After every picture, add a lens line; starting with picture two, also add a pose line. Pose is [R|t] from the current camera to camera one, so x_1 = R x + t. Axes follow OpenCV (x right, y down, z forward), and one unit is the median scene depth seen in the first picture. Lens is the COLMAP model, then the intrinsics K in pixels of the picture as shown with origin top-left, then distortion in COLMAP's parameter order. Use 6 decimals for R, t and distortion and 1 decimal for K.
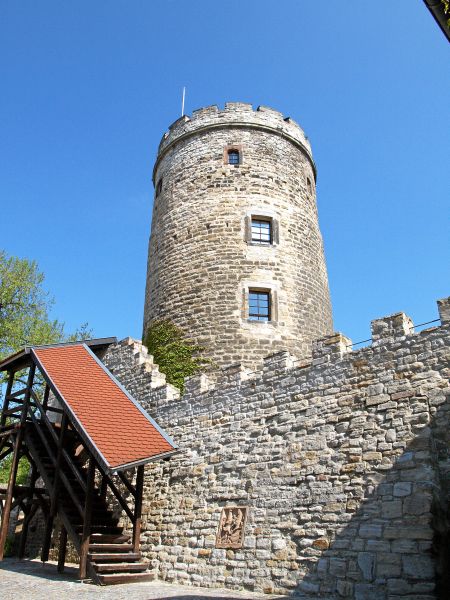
lens RADIAL K [[488.8, 0, 225.0], [0, 488.8, 300.0], [0, 0, 1]] dist [-0.099308, 0.017933]
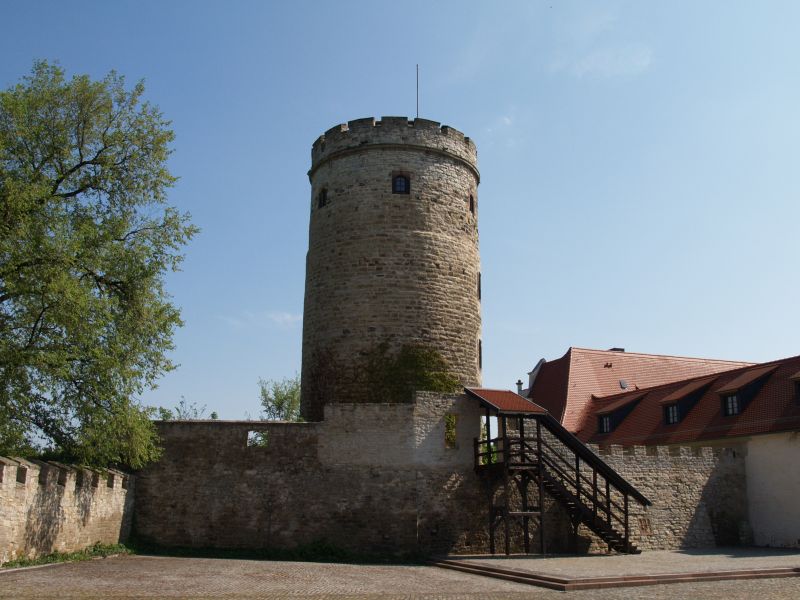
lens RADIAL K [[774.5, 0, 400.0], [0, 774.5, 300.0], [0, 0, 1]] dist [-0.127296, 0.080161]
pose [[0.398500, 0.222846, 0.889684, -1.866016], [-0.406527, 0.912457, -0.046462, 0.058081], [-0.822152, -0.343165, 0.454207, 0.319201]]
